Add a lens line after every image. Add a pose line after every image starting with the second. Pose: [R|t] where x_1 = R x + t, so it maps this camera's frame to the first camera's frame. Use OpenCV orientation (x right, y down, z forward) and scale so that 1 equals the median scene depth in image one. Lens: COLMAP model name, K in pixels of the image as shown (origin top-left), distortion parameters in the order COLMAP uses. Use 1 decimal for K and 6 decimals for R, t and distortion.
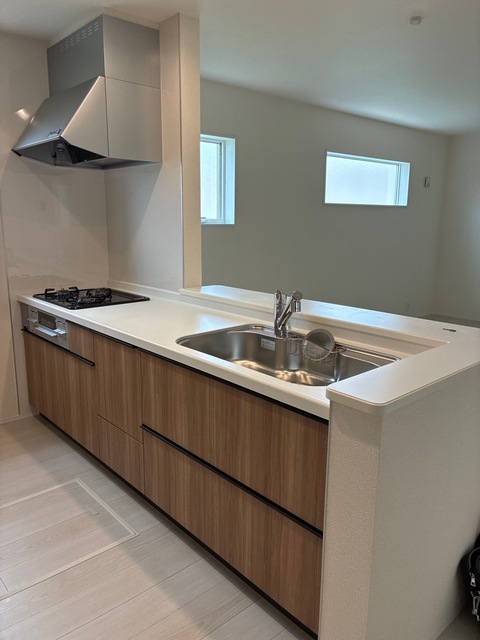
lens RADIAL K [[490.8, 0, 243.1], [0, 490.8, 318.7], [0, 0, 1]] dist [0.050209, -0.015660]
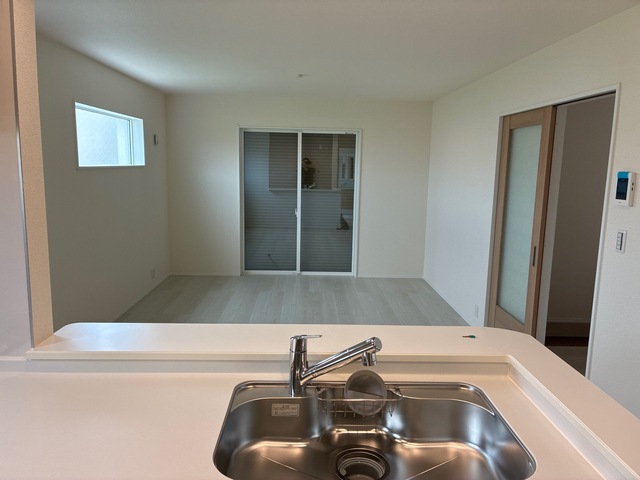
lens RADIAL K [[490.8, 0, 314.1], [0, 490.8, 237.1], [0, 0, 1]] dist [0.050209, -0.015660]
pose [[0.660666, -0.113950, 0.741981, -0.189986], [0.142165, 0.989518, 0.025381, -0.093093], [-0.737095, 0.088715, 0.669941, 0.210889]]
